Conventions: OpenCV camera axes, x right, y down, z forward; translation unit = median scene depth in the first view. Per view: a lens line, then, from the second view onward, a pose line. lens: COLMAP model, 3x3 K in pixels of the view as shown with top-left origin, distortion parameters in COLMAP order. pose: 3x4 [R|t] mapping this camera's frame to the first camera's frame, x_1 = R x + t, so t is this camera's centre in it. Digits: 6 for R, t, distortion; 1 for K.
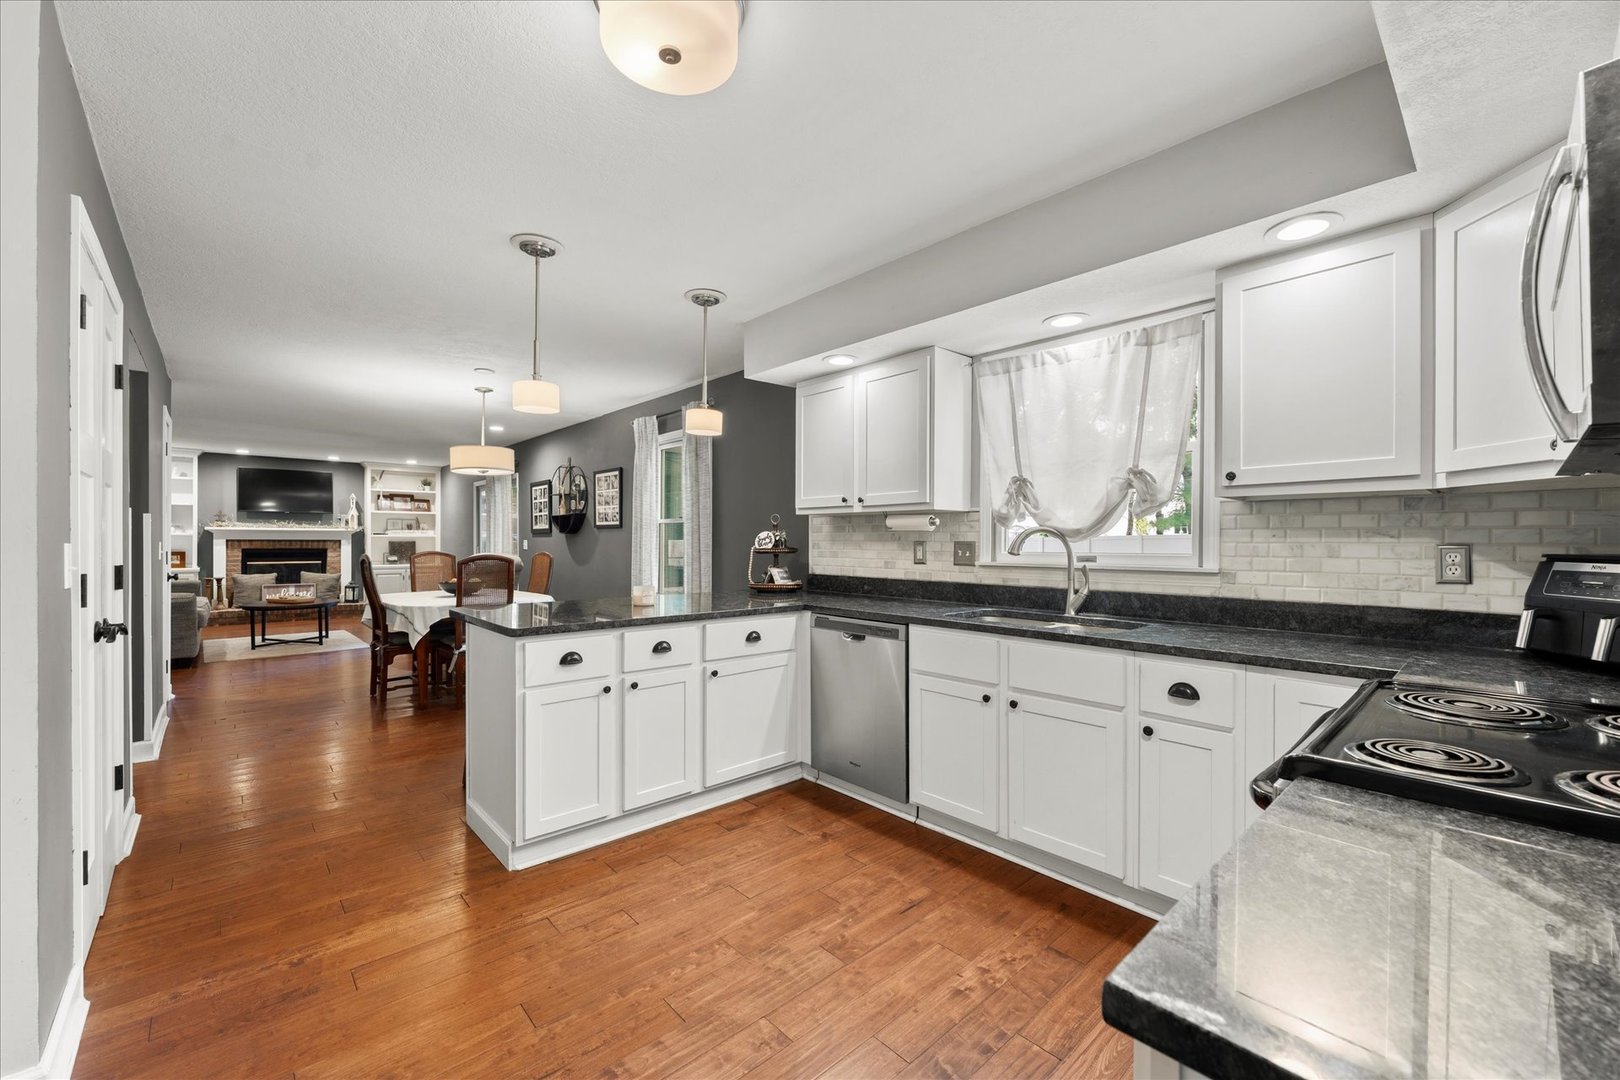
lens RADIAL K [[652.1, 0, 810.0], [0, 652.1, 540.0], [0, 0, 1]] dist [-0.000562, -0.000021]
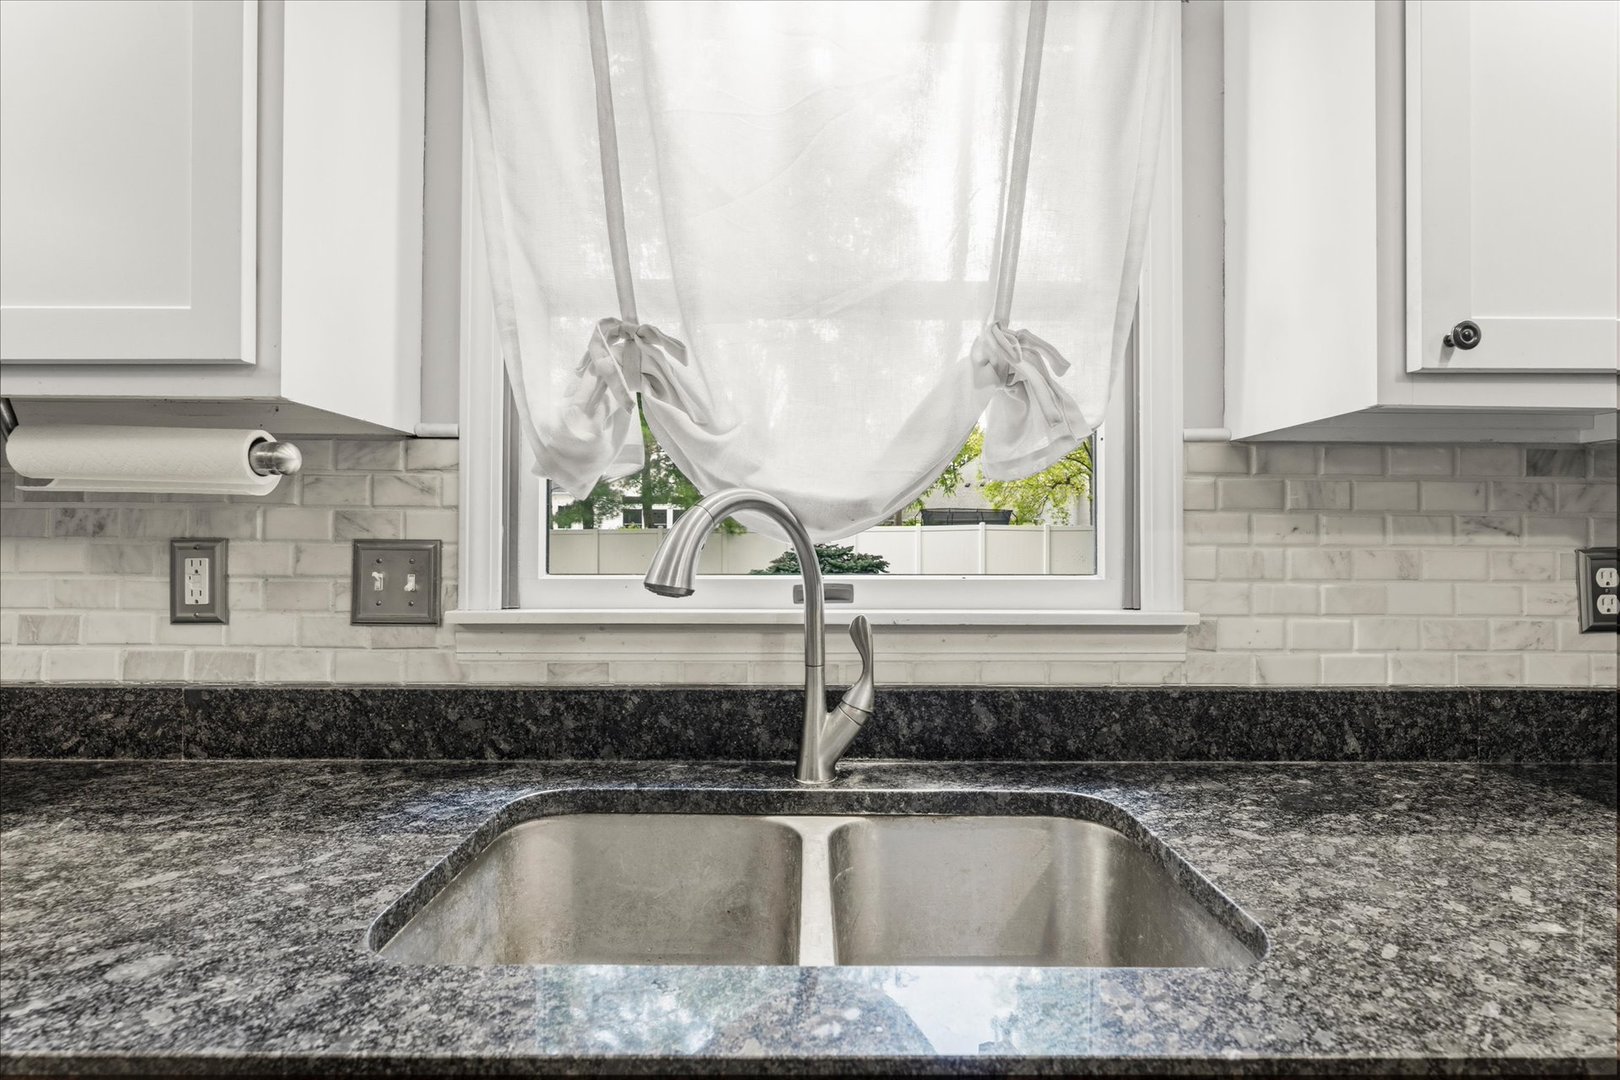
lens RADIAL K [[769.4, 0, 810.0], [0, 769.4, 540.0], [0, 0, 1]] dist [-0.003251, -0.000349]
pose [[0.661278, -0.000167, 0.750141, 0.121993], [-0.004791, 0.999979, 0.004446, -0.000108], [-0.750126, -0.006534, 0.661263, 0.749875]]
